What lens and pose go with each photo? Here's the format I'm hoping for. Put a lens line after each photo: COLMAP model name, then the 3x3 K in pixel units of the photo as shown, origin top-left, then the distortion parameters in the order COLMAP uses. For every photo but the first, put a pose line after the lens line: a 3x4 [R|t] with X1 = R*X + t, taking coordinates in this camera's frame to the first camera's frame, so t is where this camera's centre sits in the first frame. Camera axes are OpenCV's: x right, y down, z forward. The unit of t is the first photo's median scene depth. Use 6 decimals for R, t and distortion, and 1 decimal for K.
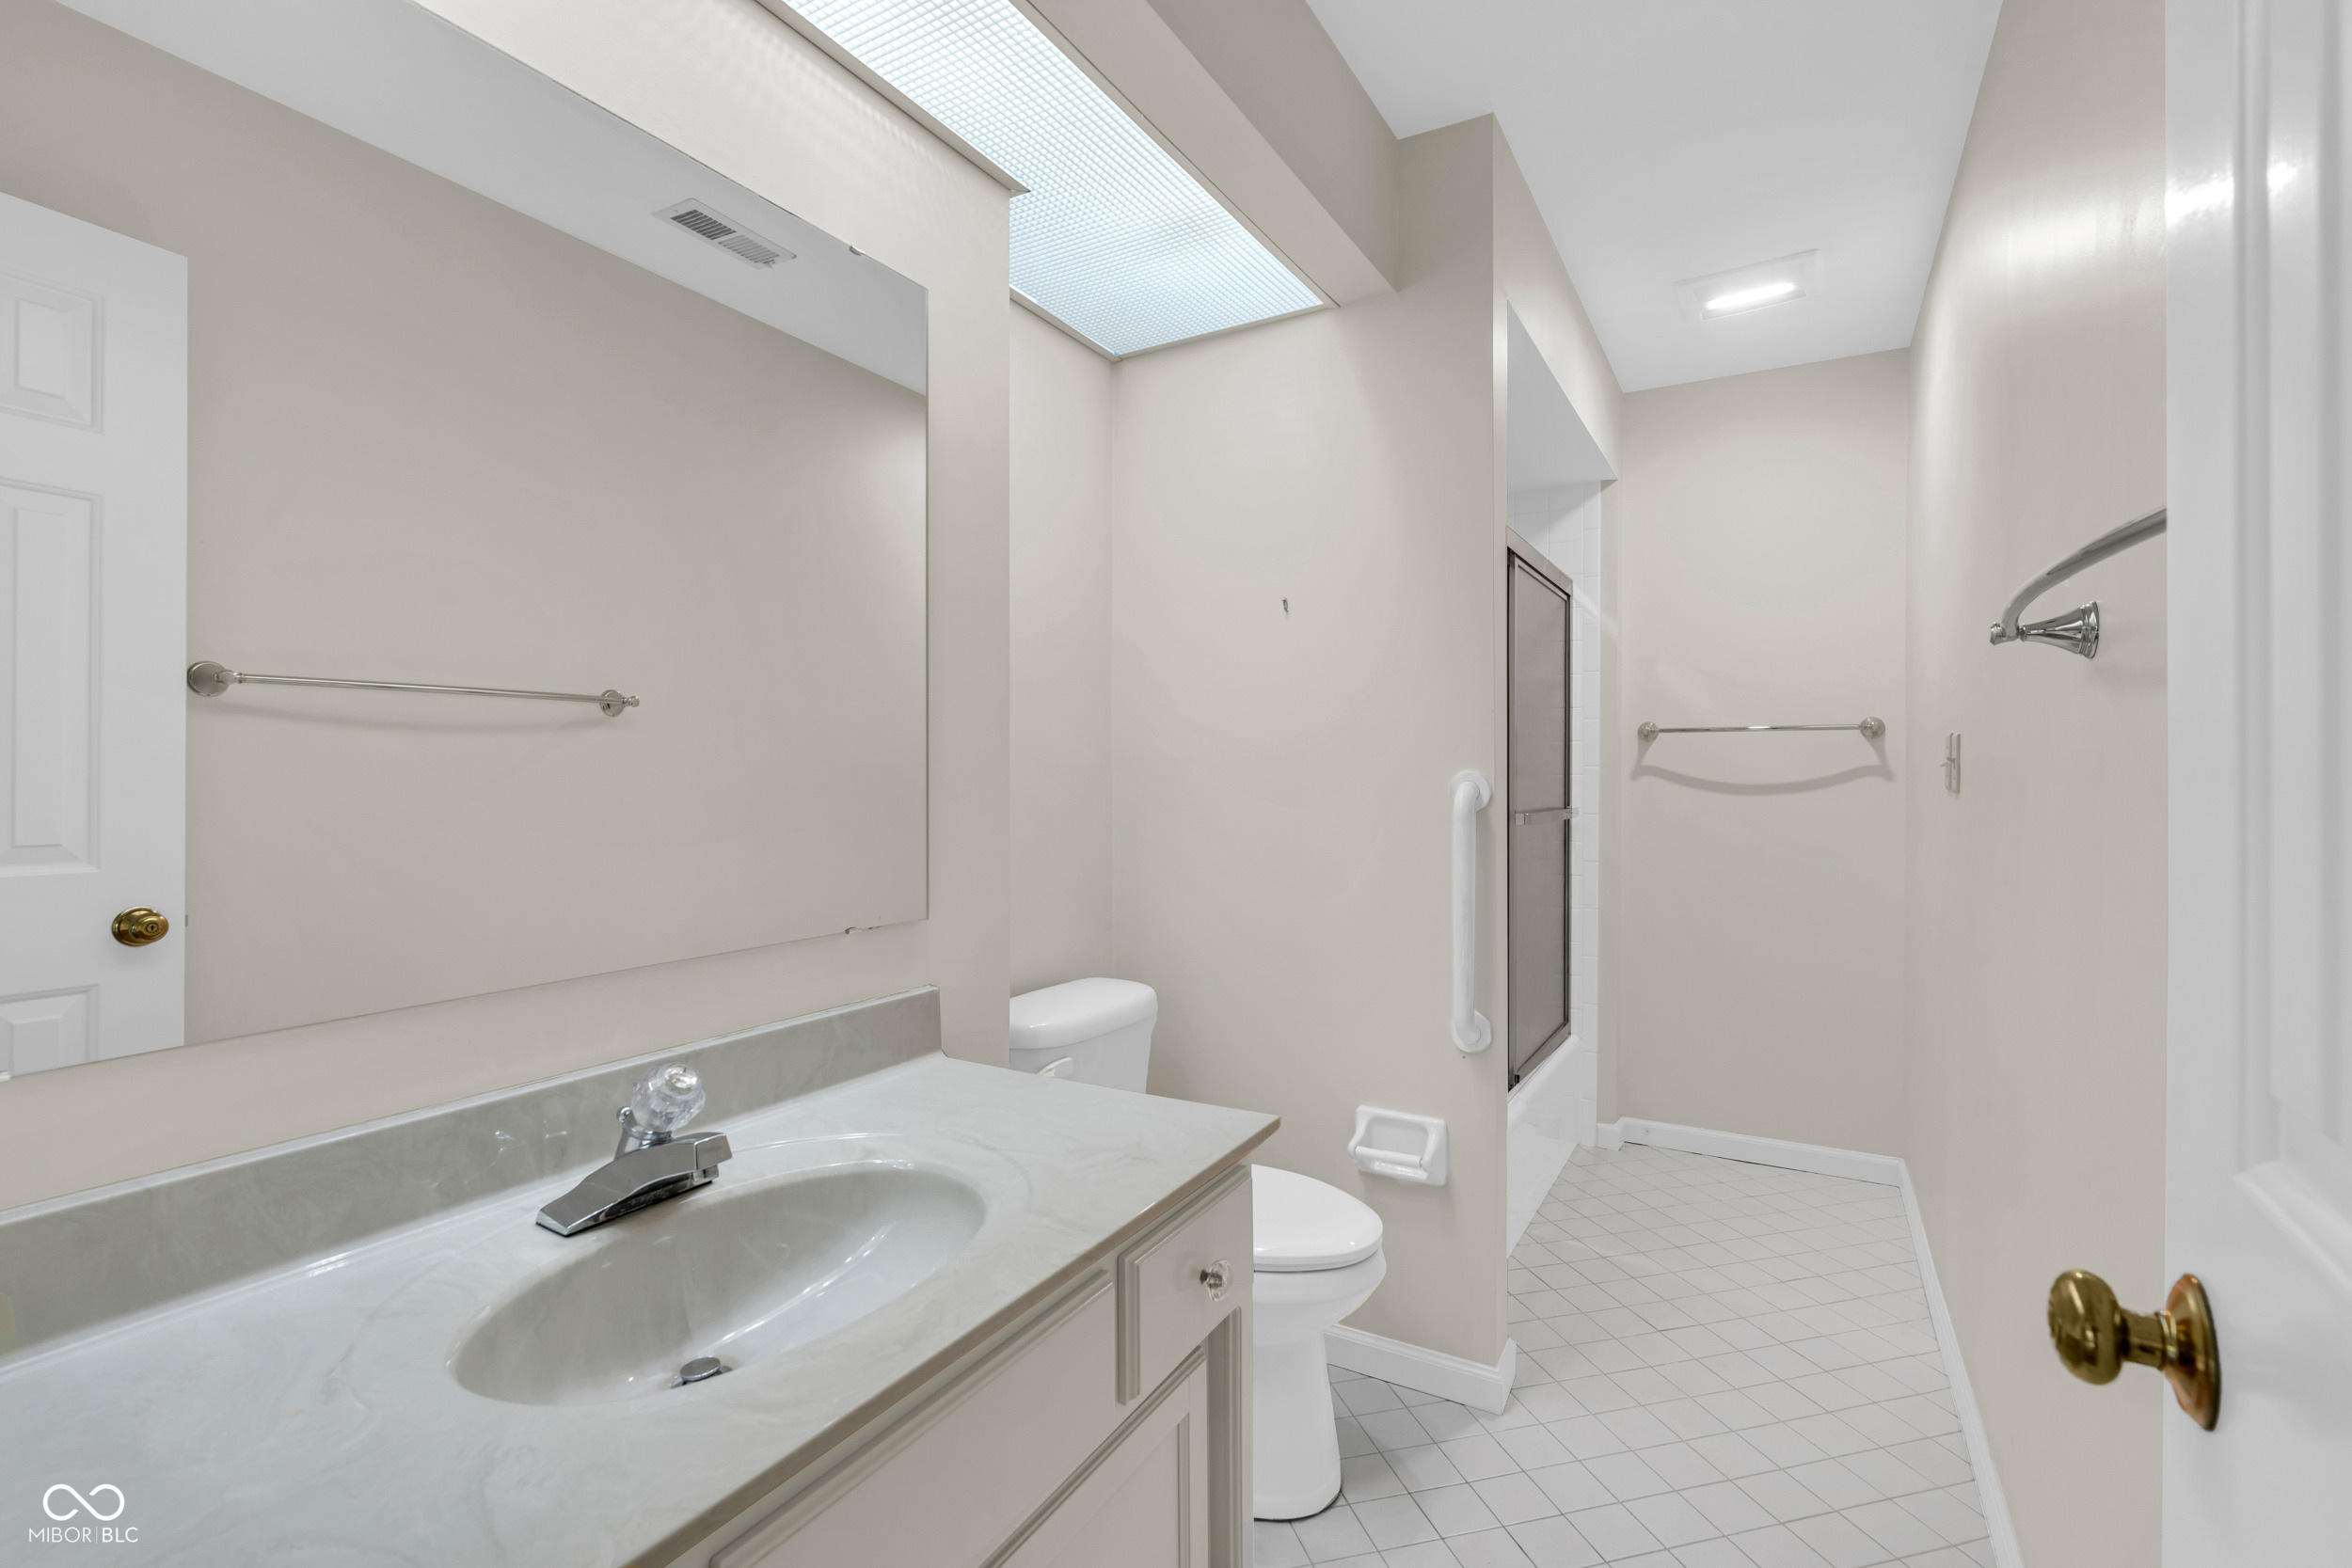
lens RADIAL K [[1043.6, 0, 1176.0], [0, 1043.6, 784.0], [0, 0, 1]] dist [-0.029245, 0.000054]
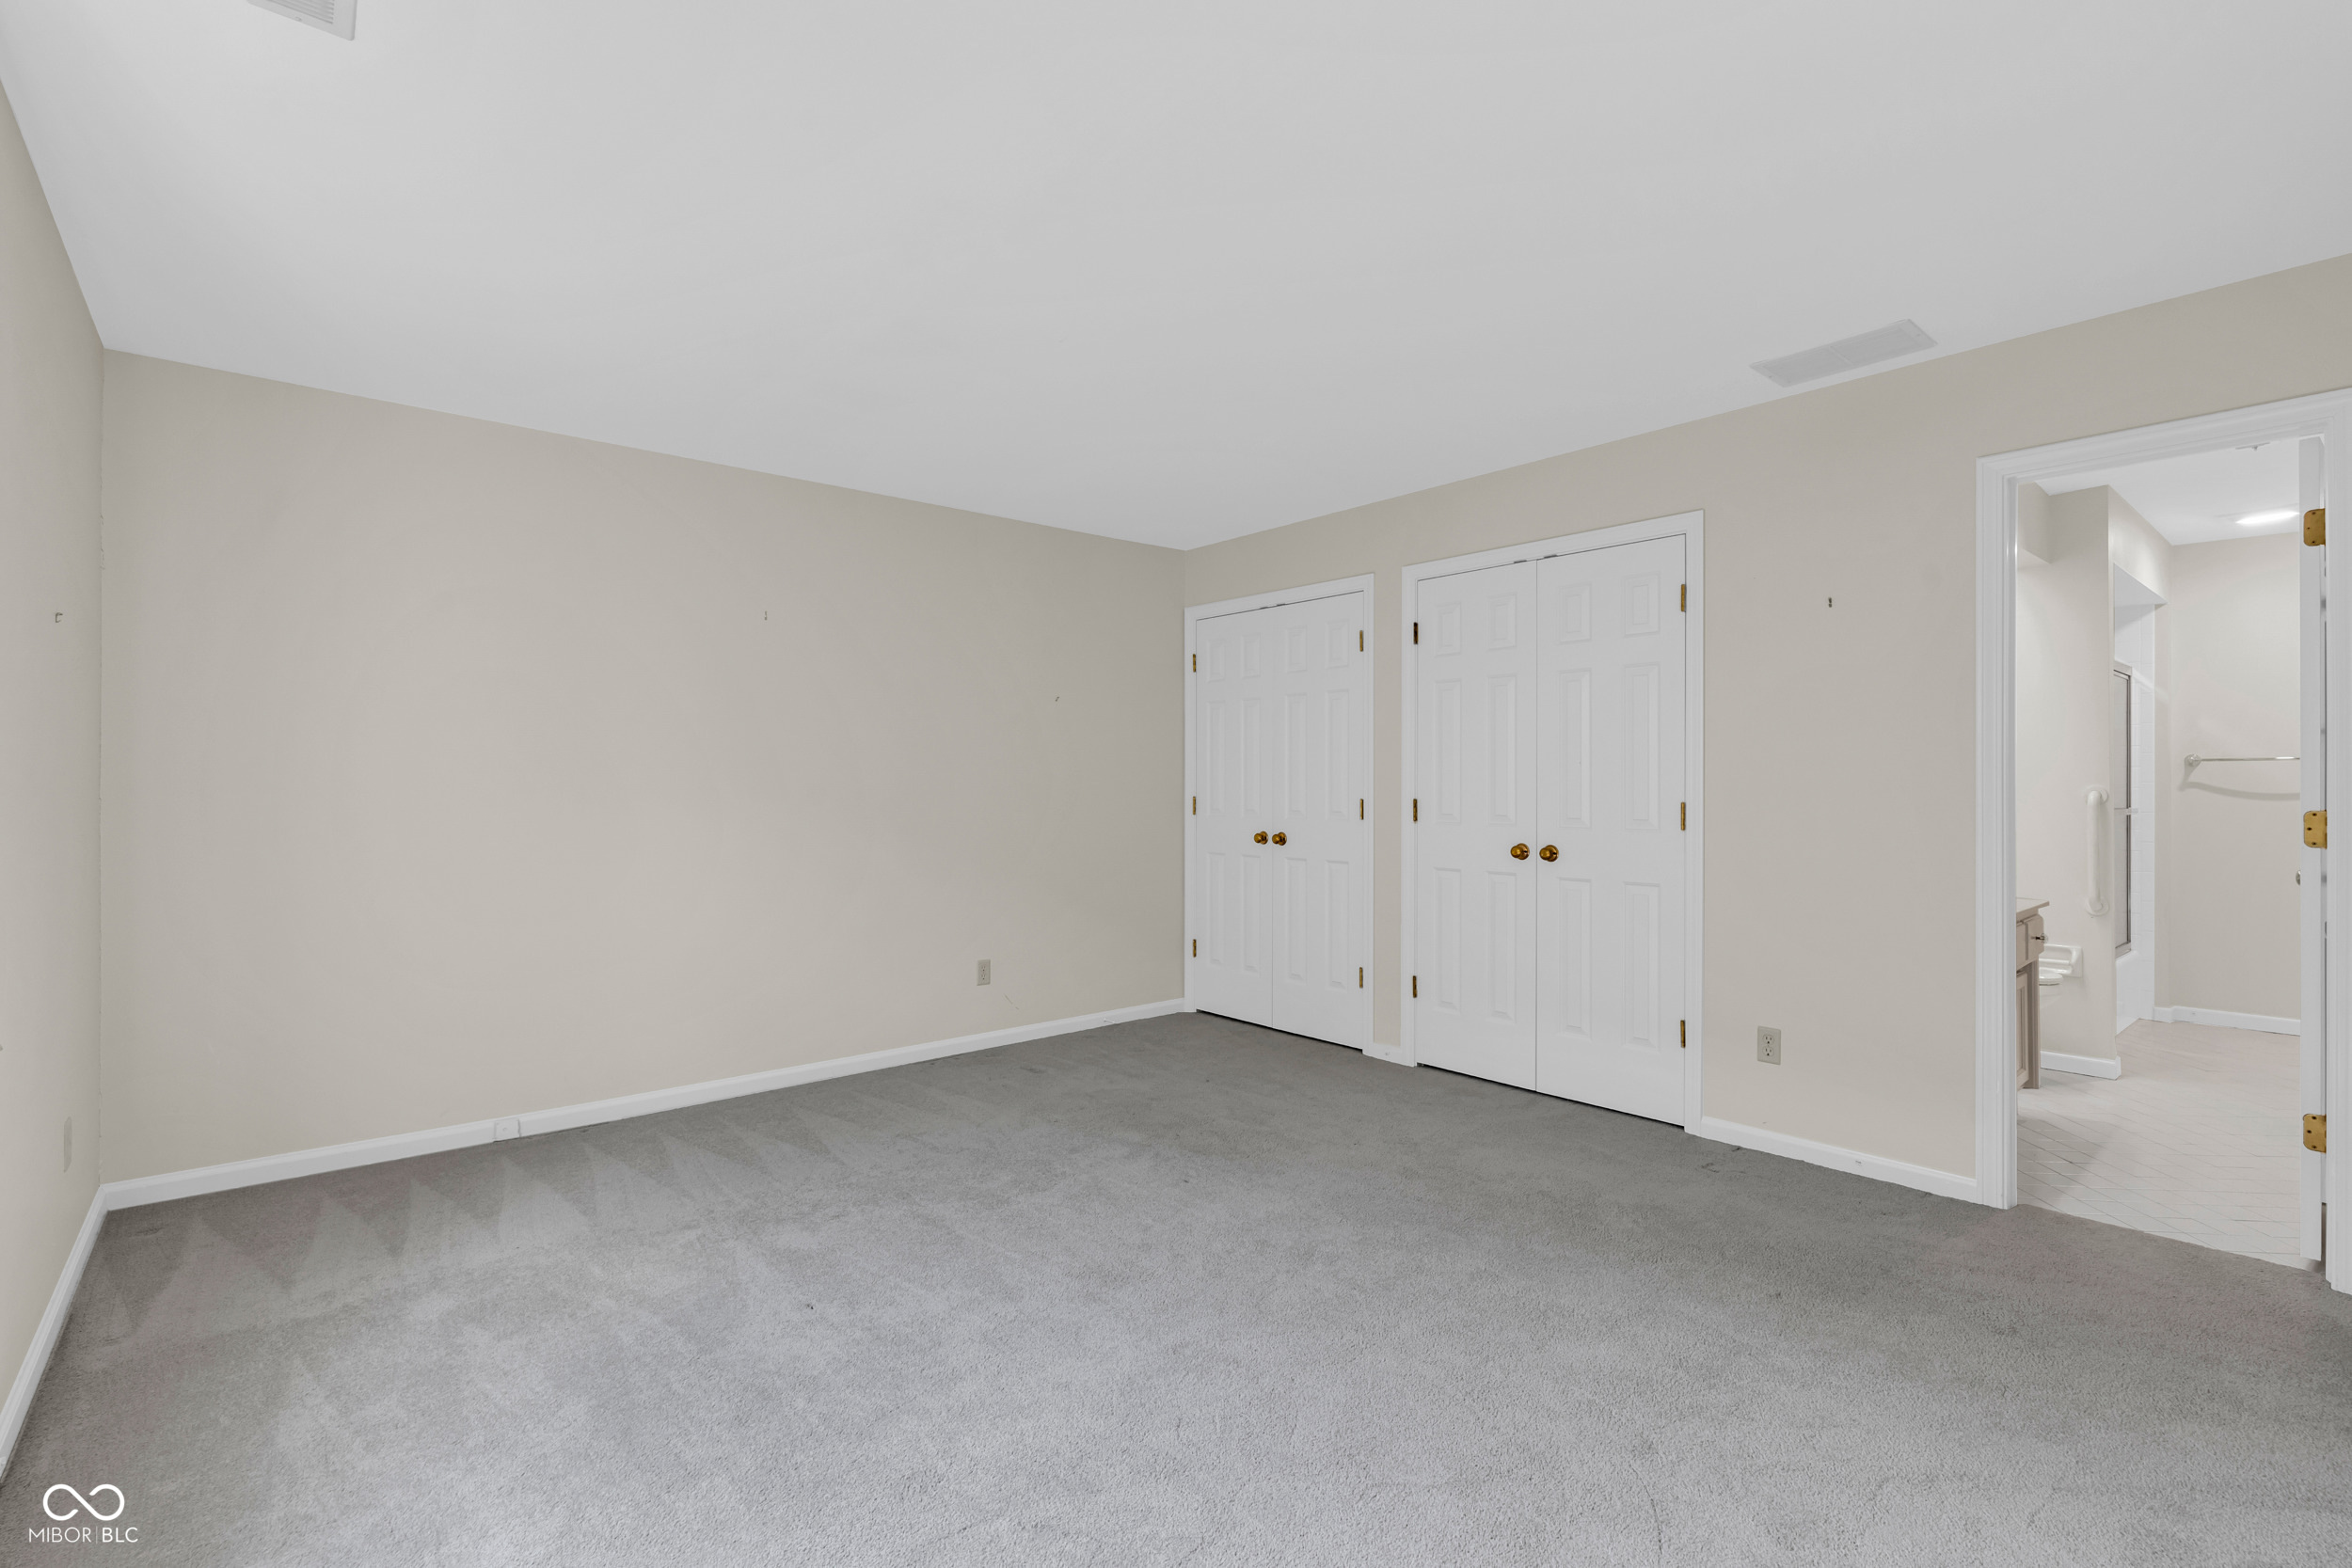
lens RADIAL K [[1070.7, 0, 1161.2], [0, 1070.7, 778.5], [0, 0, 1]] dist [0.001427, 0.000201]
pose [[0.947467, 0.002004, -0.319846, -0.519883], [-0.005828, 0.999922, -0.011002, 0.004078], [0.319799, 0.012288, 0.947406, -1.069616]]
